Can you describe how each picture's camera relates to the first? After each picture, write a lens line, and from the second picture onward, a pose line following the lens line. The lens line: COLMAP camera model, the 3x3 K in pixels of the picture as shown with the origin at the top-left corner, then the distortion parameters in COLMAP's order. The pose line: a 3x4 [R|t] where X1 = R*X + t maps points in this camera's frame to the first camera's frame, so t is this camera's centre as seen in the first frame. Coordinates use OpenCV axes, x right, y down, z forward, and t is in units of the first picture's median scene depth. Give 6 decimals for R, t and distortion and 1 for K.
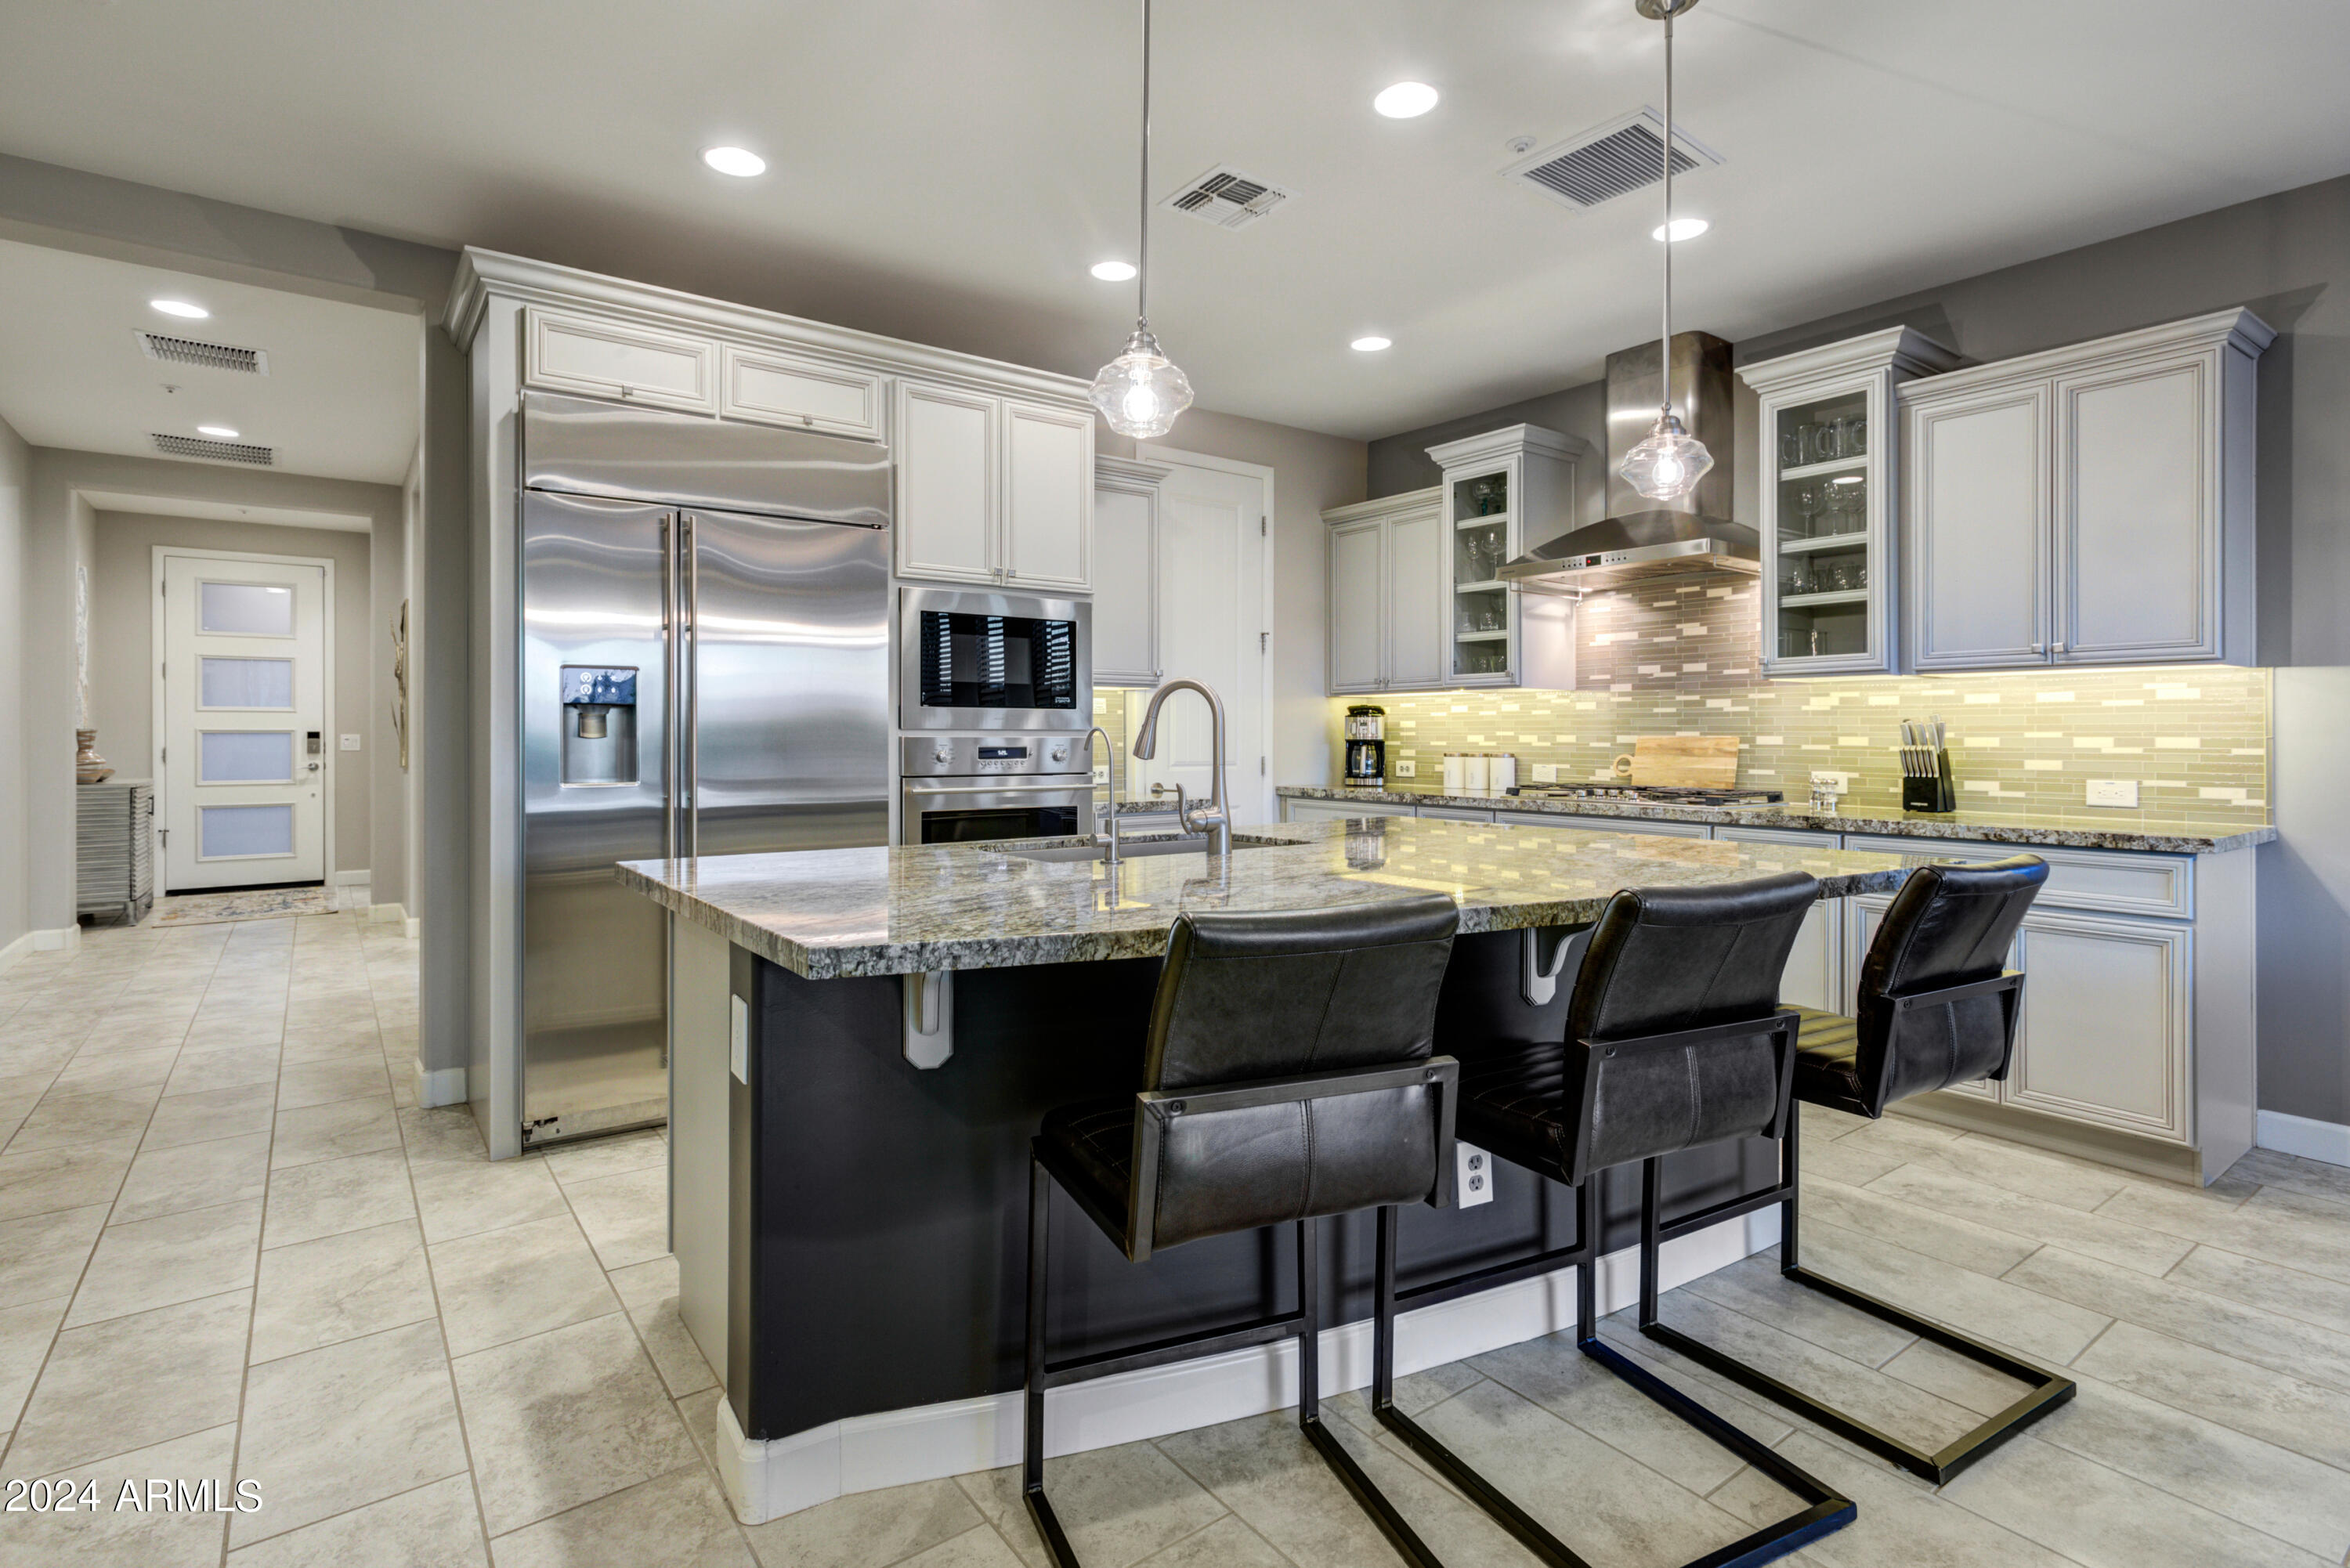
lens RADIAL K [[1141.2, 0, 1174.7], [0, 1141.2, 740.3], [0, 0, 1]] dist [0.001419, 0.000495]
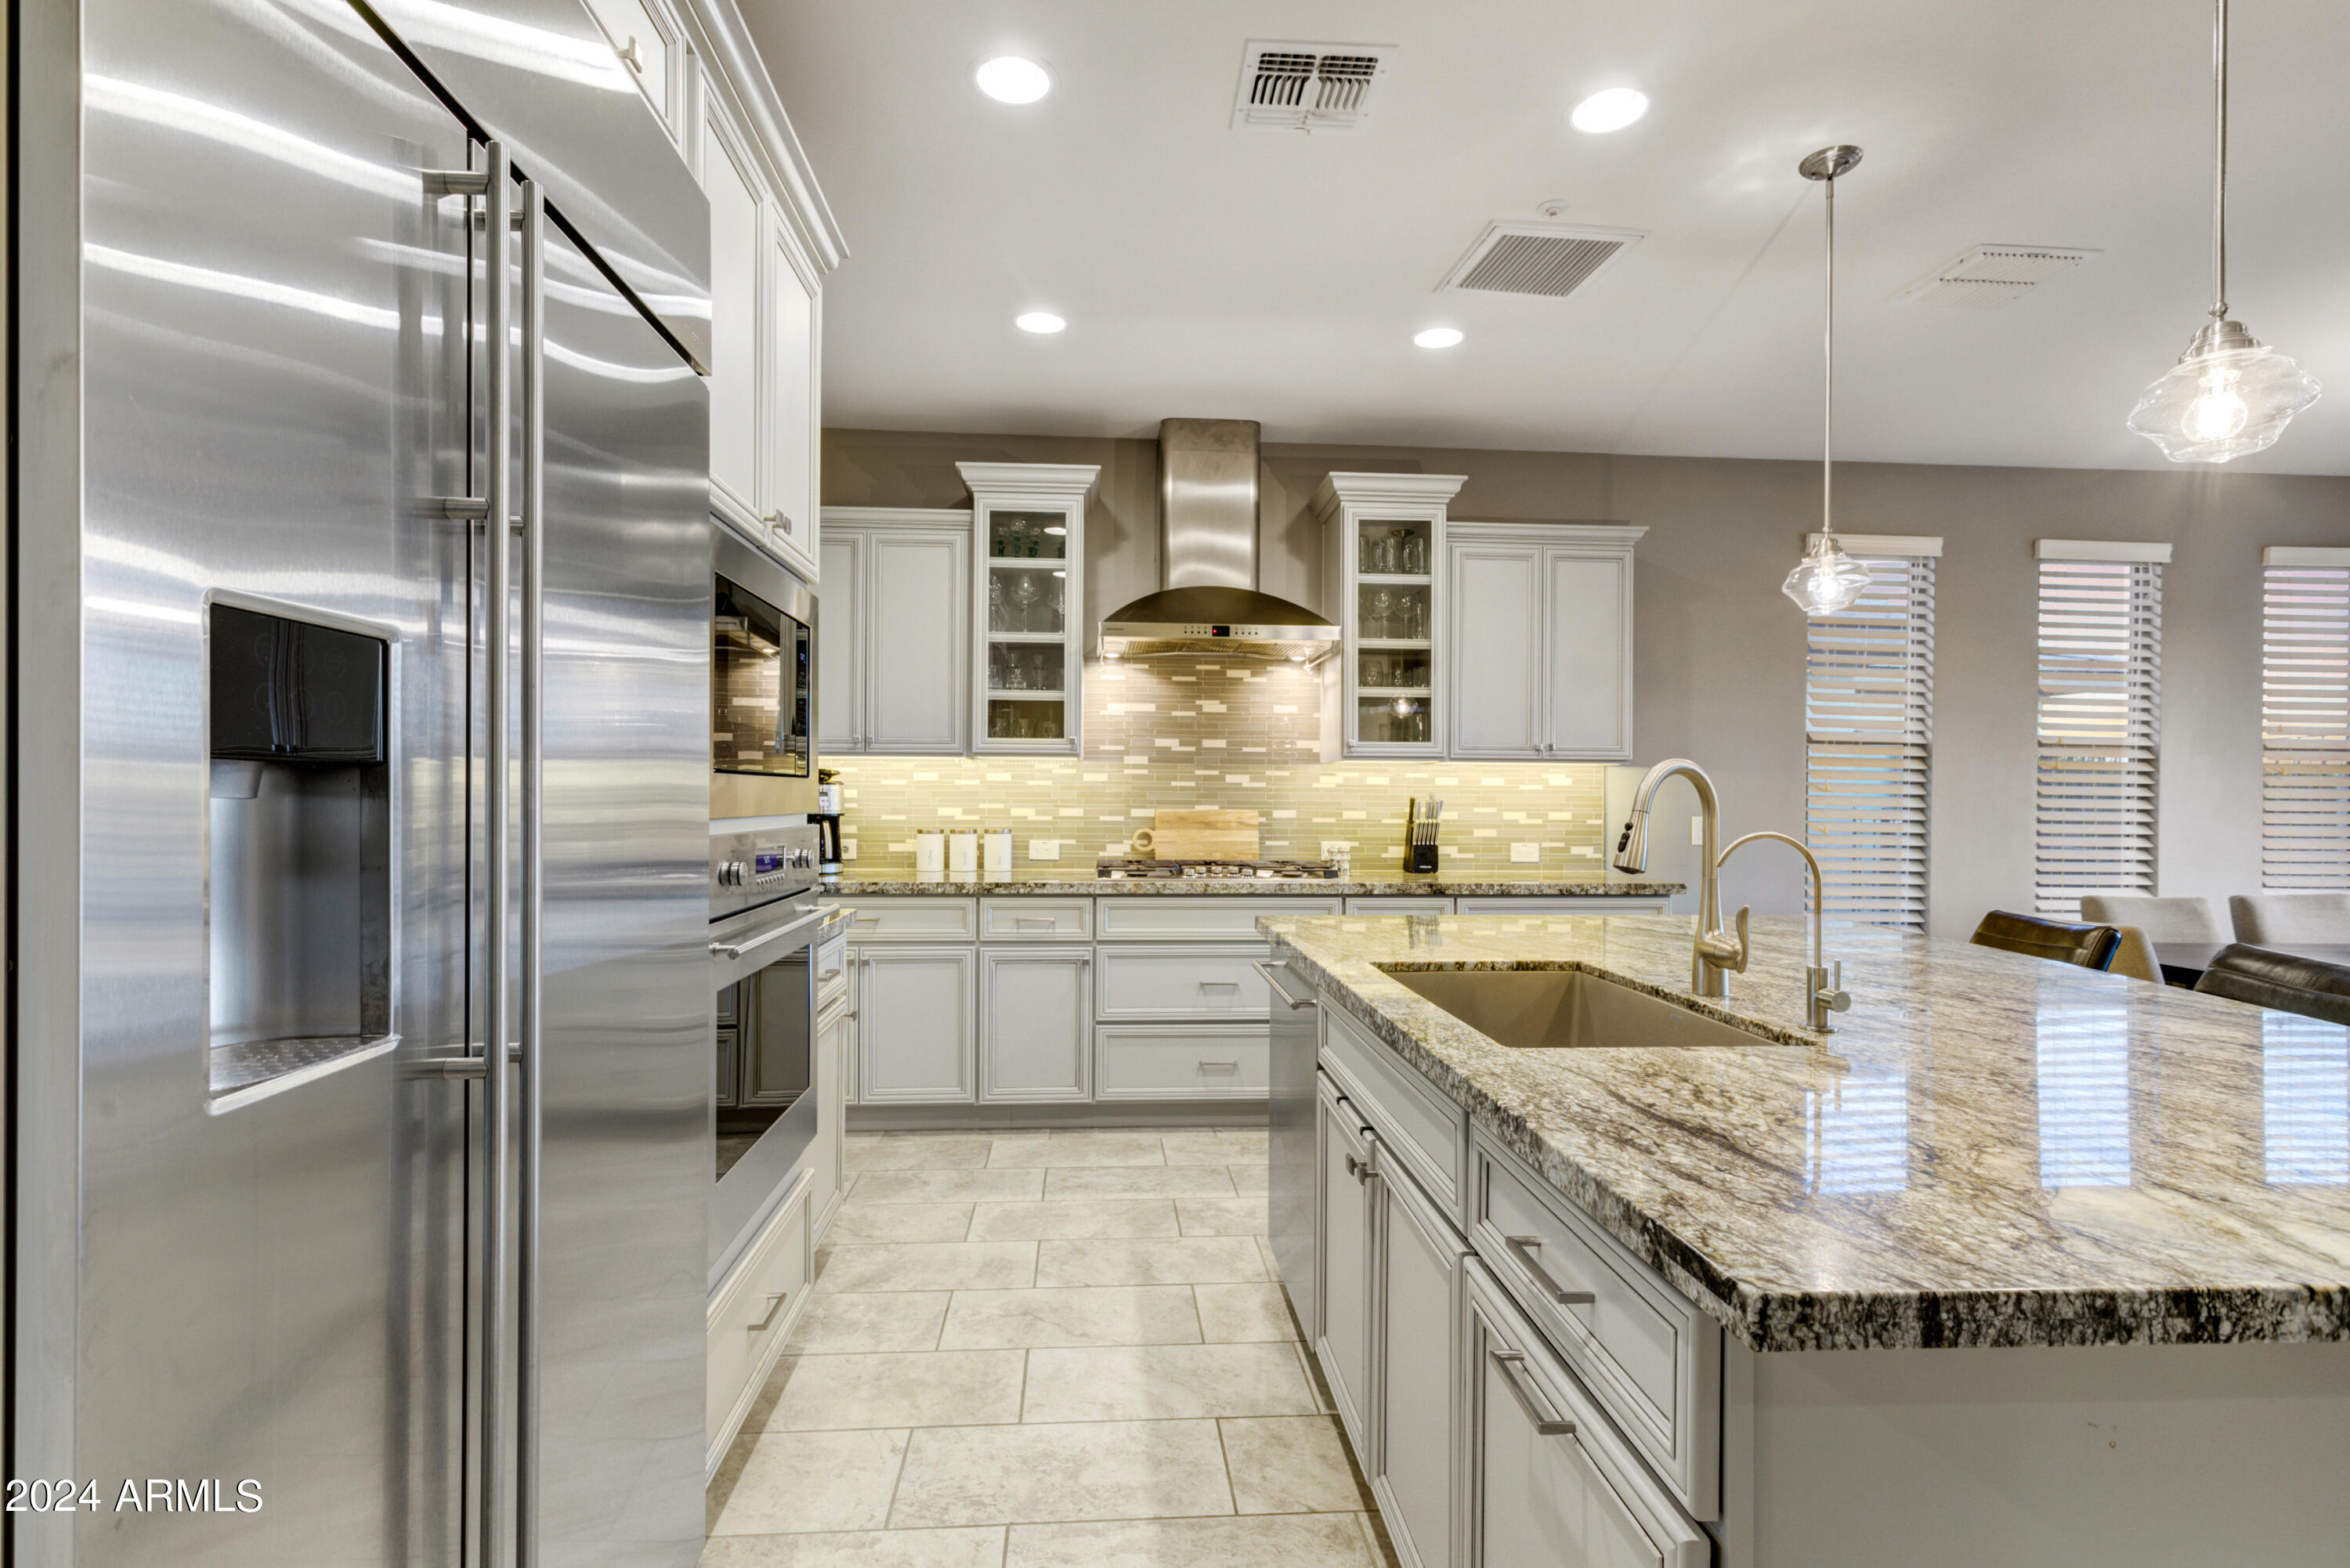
lens RADIAL K [[1118.2, 0, 1175.0], [0, 1118.2, 784.0], [0, 0, 1]] dist [-0.001118, -0.000035]
pose [[0.540793, 0.010159, 0.841094, -0.427752], [-0.002015, 0.999940, -0.010782, -0.016550], [-0.841153, 0.004136, 0.540781, 0.496241]]
